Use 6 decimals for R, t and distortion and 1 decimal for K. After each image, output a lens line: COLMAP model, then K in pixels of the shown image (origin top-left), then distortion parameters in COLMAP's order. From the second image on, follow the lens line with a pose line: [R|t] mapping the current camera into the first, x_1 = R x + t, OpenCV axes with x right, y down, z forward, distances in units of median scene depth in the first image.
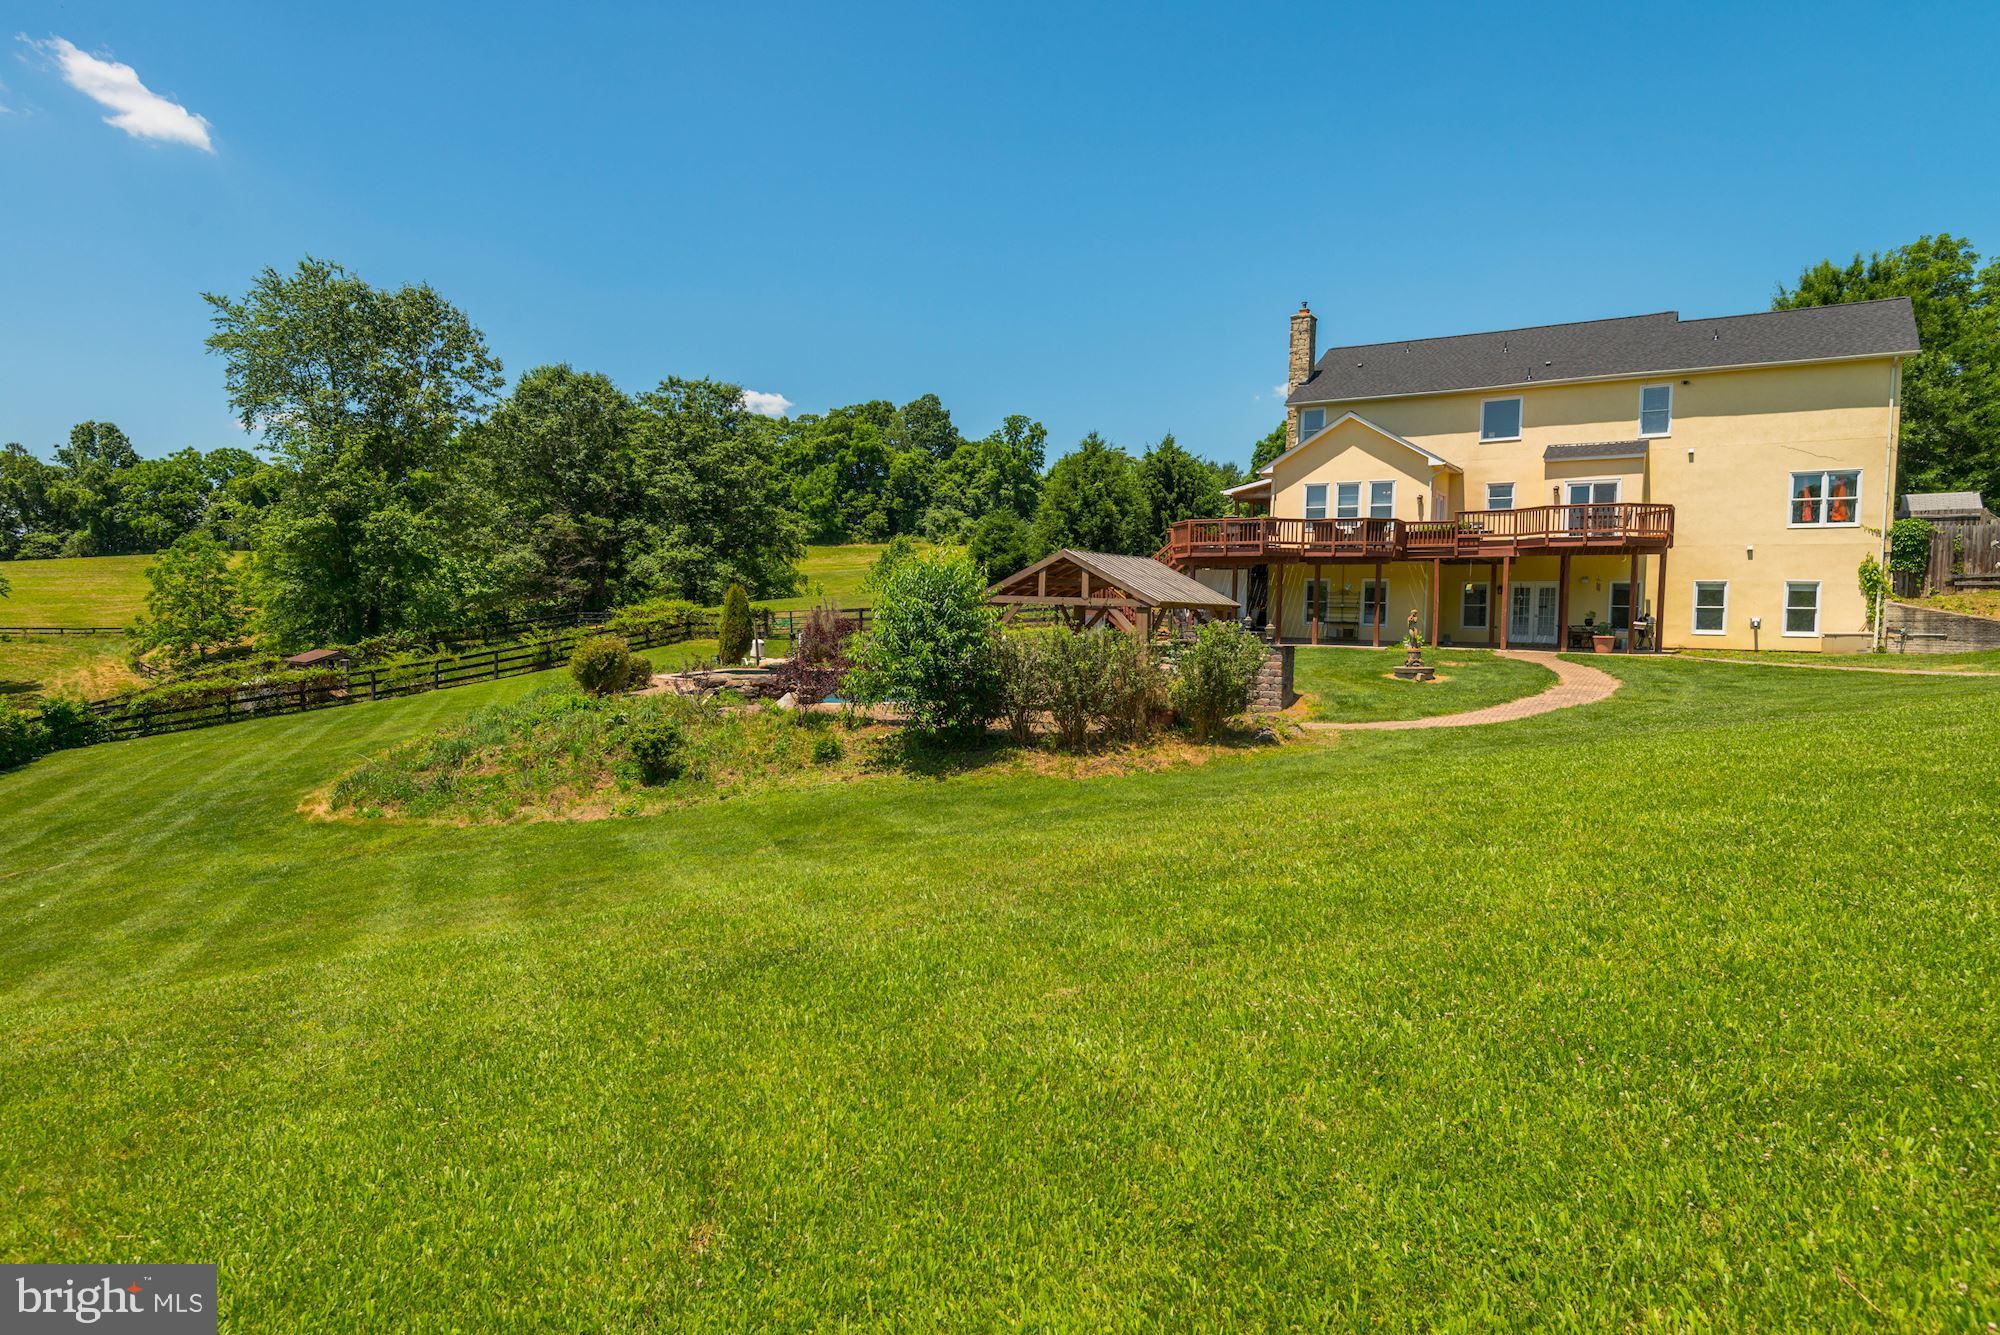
lens RADIAL K [[1164.5, 0, 1000.0], [0, 1164.5, 667.5], [0, 0, 1]] dist [-0.000131, 0.000070]
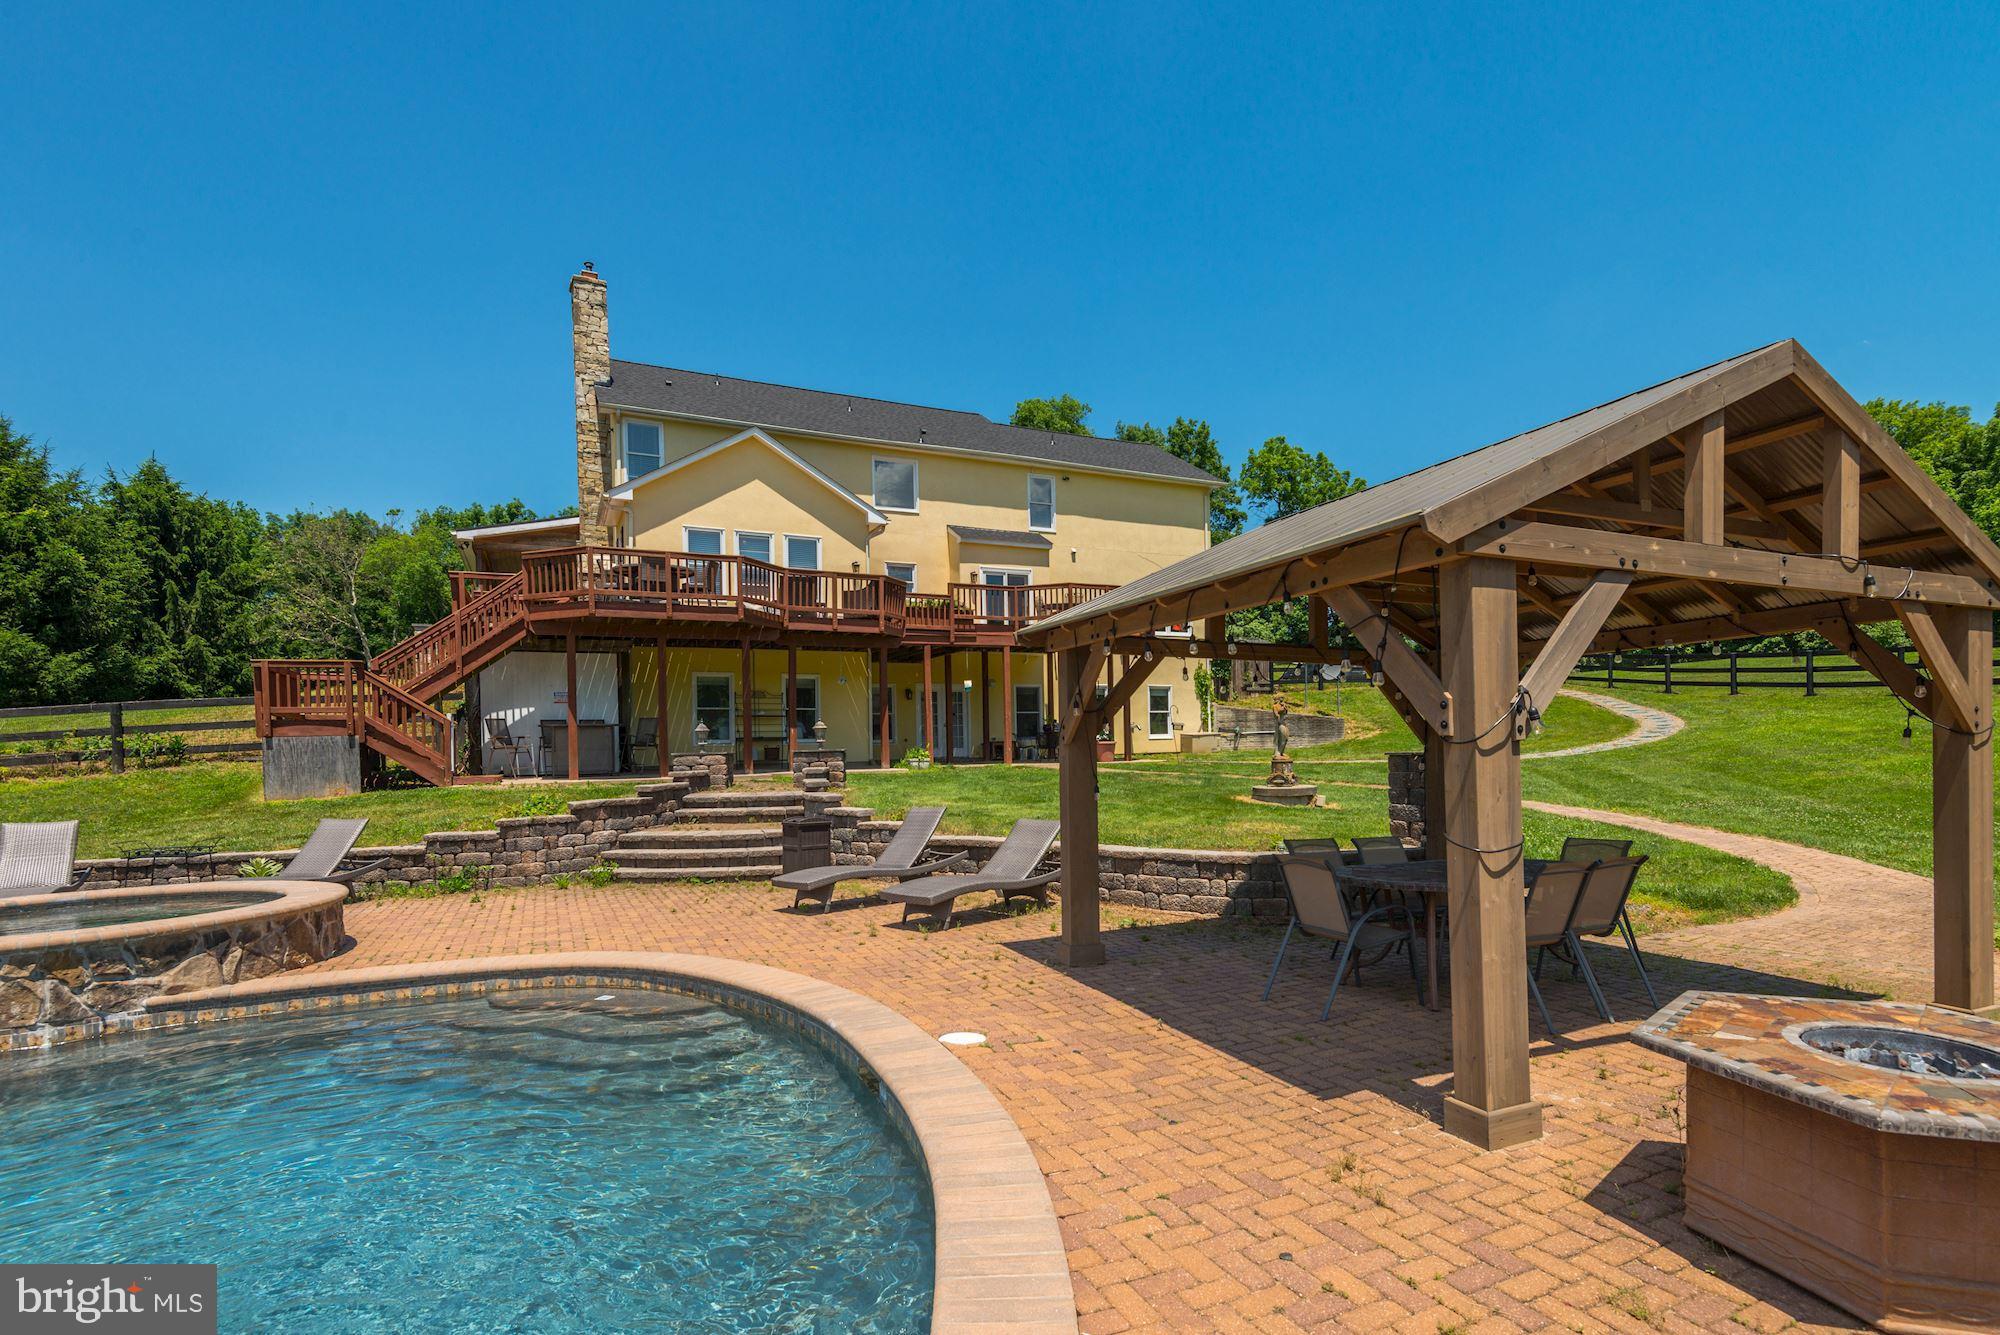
lens RADIAL K [[961.2, 0, 1000.4], [0, 961.2, 761.1], [0, 0, 1]] dist [-0.001076, -0.000543]
pose [[0.500734, -0.039470, 0.864701, -0.076632], [0.073794, 0.997270, 0.002788, -0.011171], [-0.862450, 0.062414, 0.502279, 0.392260]]
